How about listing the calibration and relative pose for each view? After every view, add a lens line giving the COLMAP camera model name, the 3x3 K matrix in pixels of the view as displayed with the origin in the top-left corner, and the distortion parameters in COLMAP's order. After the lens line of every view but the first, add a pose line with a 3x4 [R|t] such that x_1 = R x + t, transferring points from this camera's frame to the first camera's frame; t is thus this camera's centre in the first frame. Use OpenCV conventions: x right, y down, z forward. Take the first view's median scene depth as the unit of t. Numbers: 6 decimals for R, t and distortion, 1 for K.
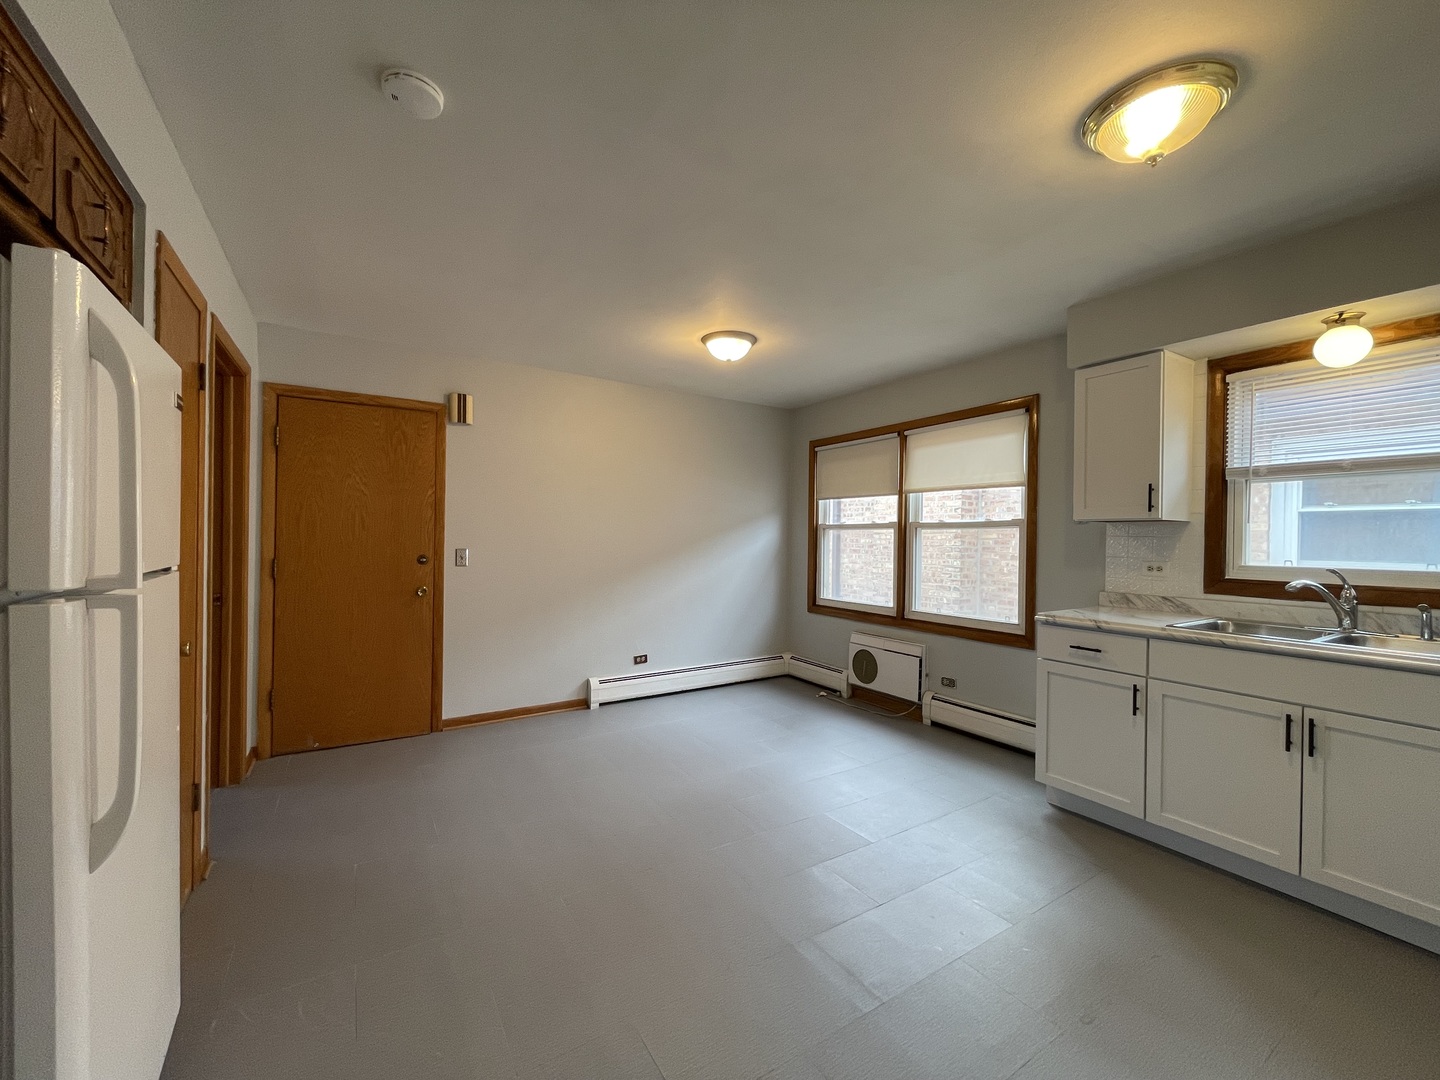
lens RADIAL K [[582.3, 0, 716.7], [0, 582.3, 540.8], [0, 0, 1]] dist [0.001215, 0.000428]
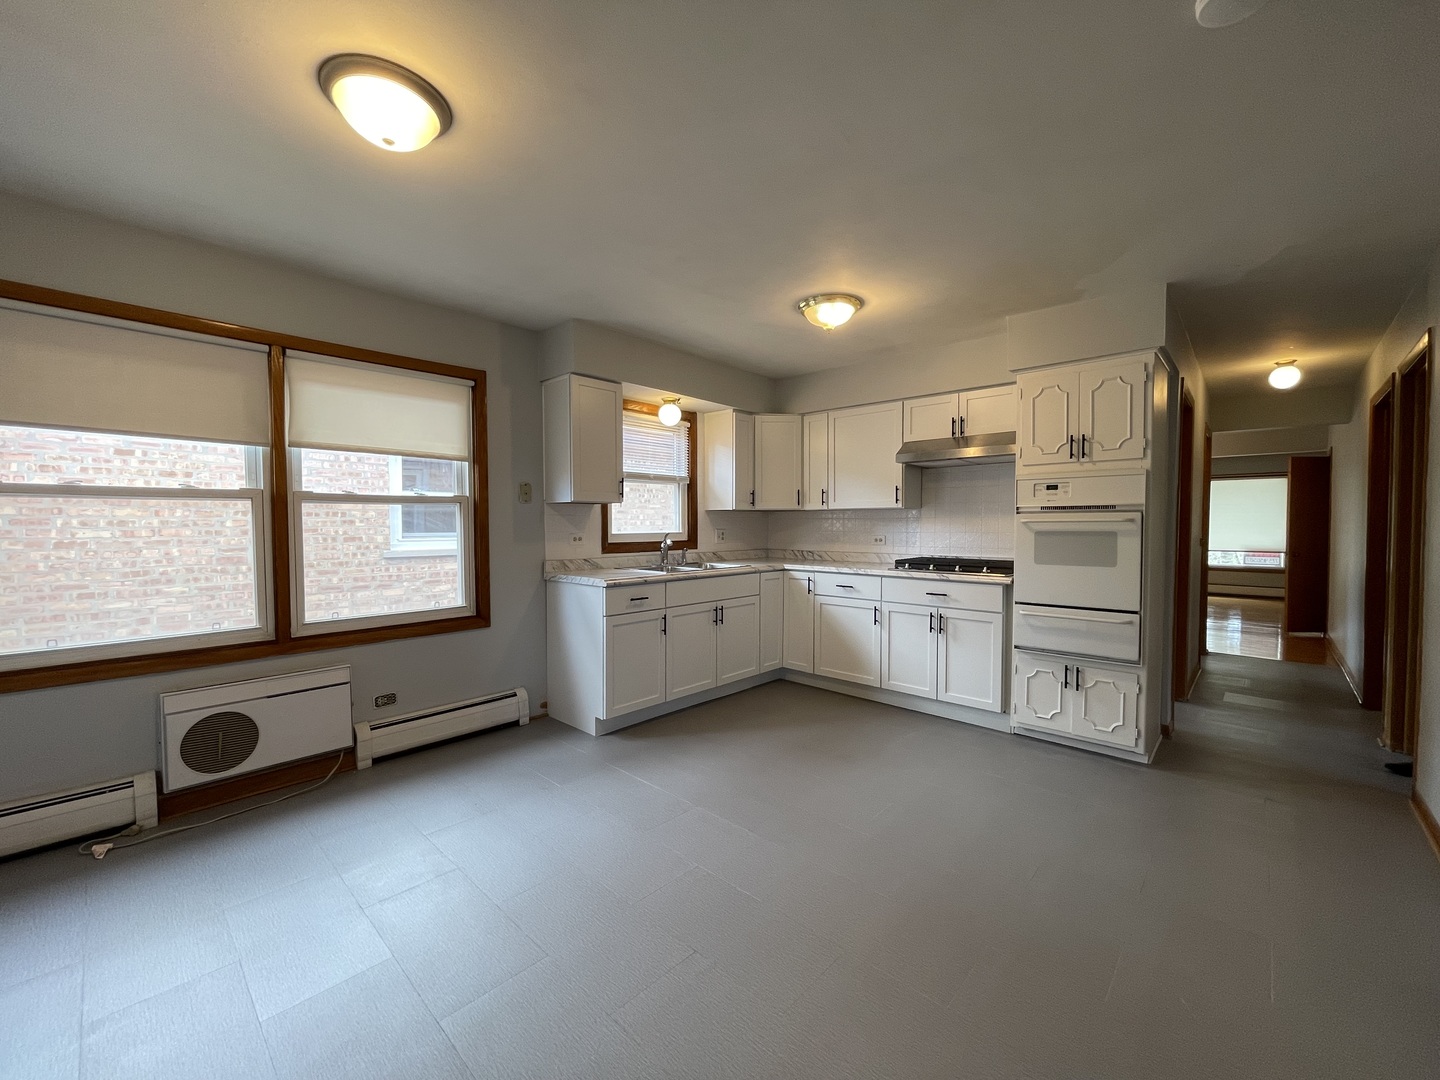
lens RADIAL K [[582.3, 0, 716.7], [0, 582.3, 540.8], [0, 0, 1]] dist [0.001215, 0.000428]
pose [[-0.249428, -0.041119, 0.967520, -0.443654], [0.001814, 0.999077, 0.042928, -0.003624], [-0.968392, 0.012462, -0.249123, 0.731107]]
